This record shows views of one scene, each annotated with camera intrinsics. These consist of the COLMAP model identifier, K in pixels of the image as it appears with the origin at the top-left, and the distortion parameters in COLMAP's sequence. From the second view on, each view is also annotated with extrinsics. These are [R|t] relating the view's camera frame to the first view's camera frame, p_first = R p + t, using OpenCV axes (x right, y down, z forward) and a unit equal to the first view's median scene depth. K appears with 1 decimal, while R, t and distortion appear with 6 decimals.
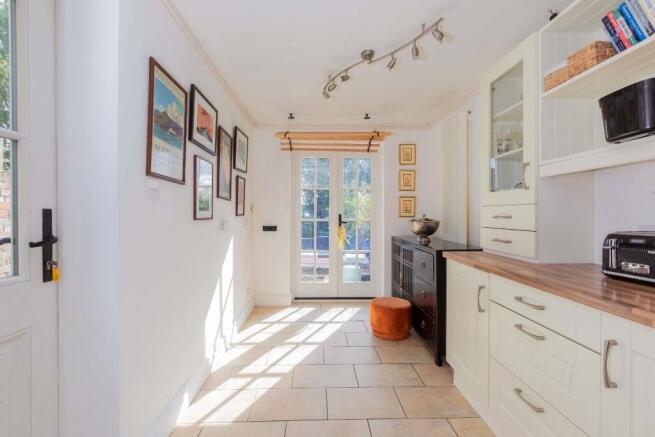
lens RADIAL K [[285.5, 0, 326.0], [0, 285.5, 215.4], [0, 0, 1]] dist [0.001170, 0.000075]
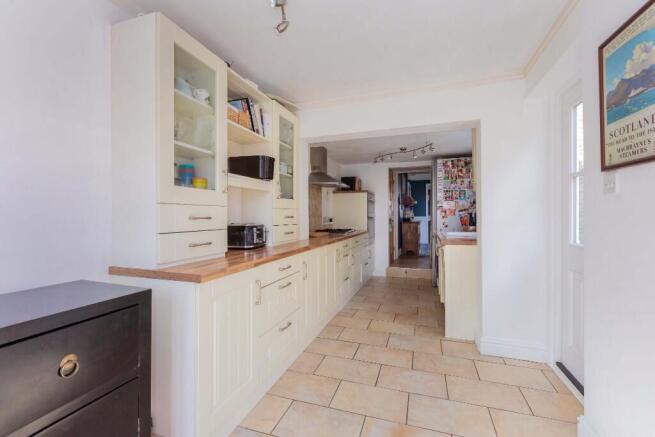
lens RADIAL K [[285.5, 0, 327.3], [0, 285.5, 217.3], [0, 0, 1]] dist [0.001170, 0.000075]
pose [[-0.929628, 0.004539, 0.368472, -0.118107], [0.005814, 0.999980, 0.002351, 0.005120], [-0.368454, 0.004328, -0.929636, 2.198761]]
